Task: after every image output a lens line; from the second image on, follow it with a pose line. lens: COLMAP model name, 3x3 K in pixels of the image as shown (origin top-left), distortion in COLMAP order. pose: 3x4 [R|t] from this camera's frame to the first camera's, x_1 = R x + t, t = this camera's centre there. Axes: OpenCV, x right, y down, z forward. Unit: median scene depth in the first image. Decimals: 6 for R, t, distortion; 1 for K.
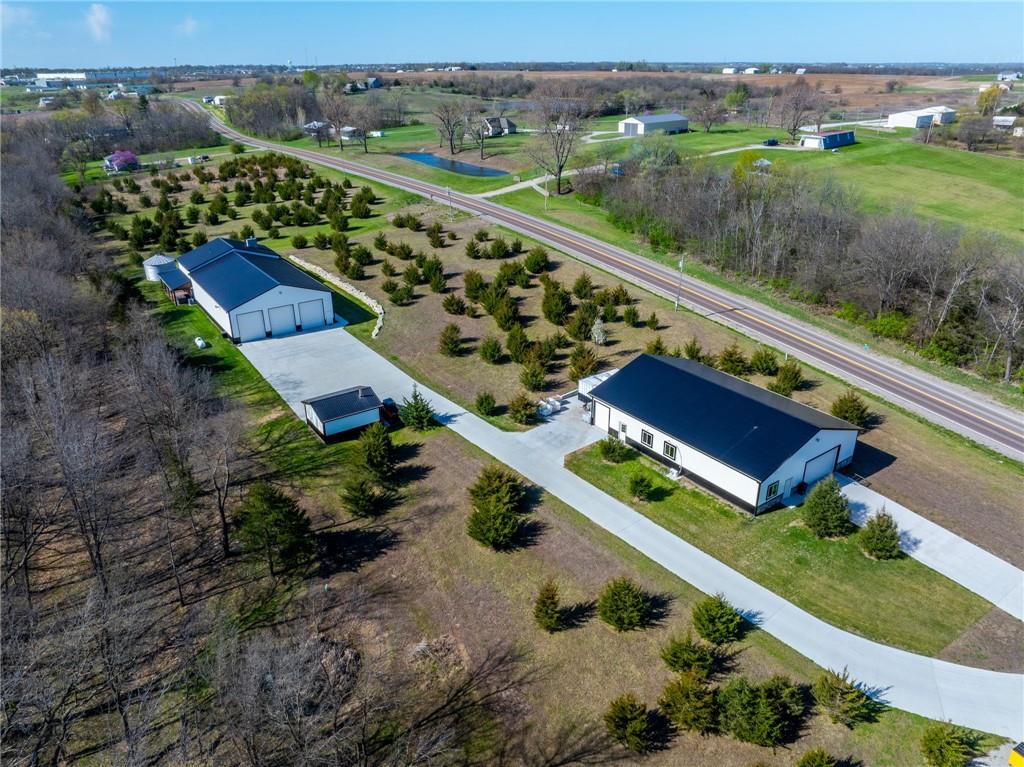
lens RADIAL K [[714.6, 0, 510.5], [0, 714.6, 385.9], [0, 0, 1]] dist [-0.036557, -0.004991]
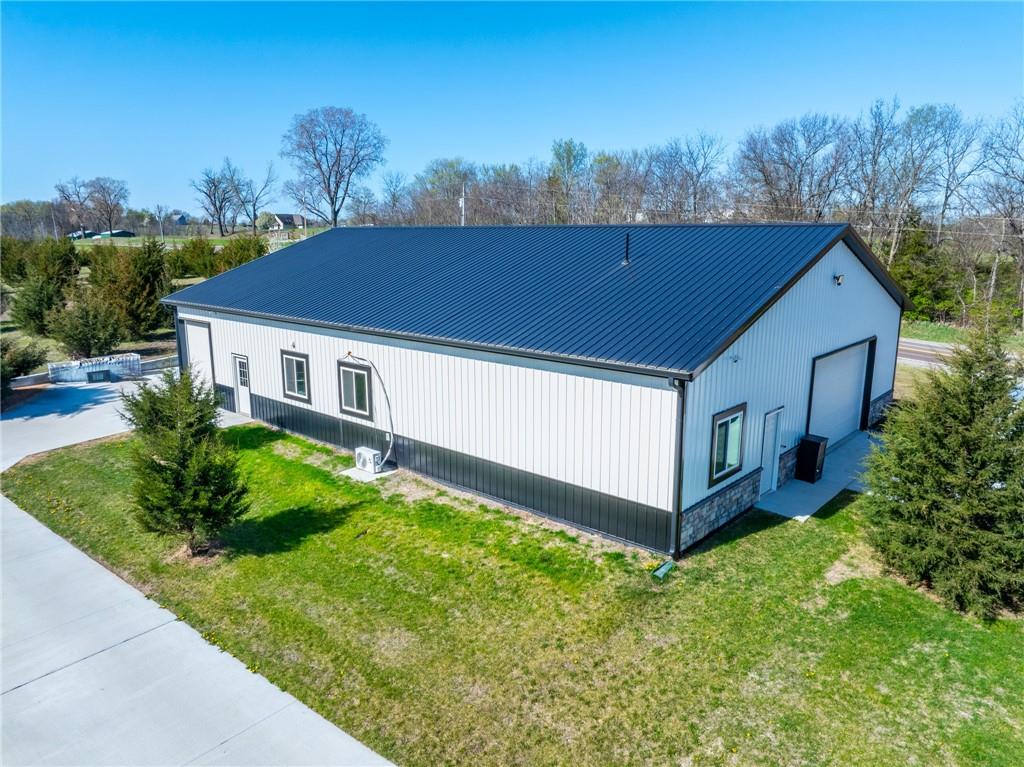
lens RADIAL K [[714.6, 0, 516.5], [0, 714.6, 383.0], [0, 0, 1]] dist [-0.036557, -0.004991]
pose [[0.974582, -0.035691, 0.221171, 0.225672], [0.083782, 0.973658, -0.212063, 0.157102], [-0.207776, 0.225203, 0.951899, 0.714308]]
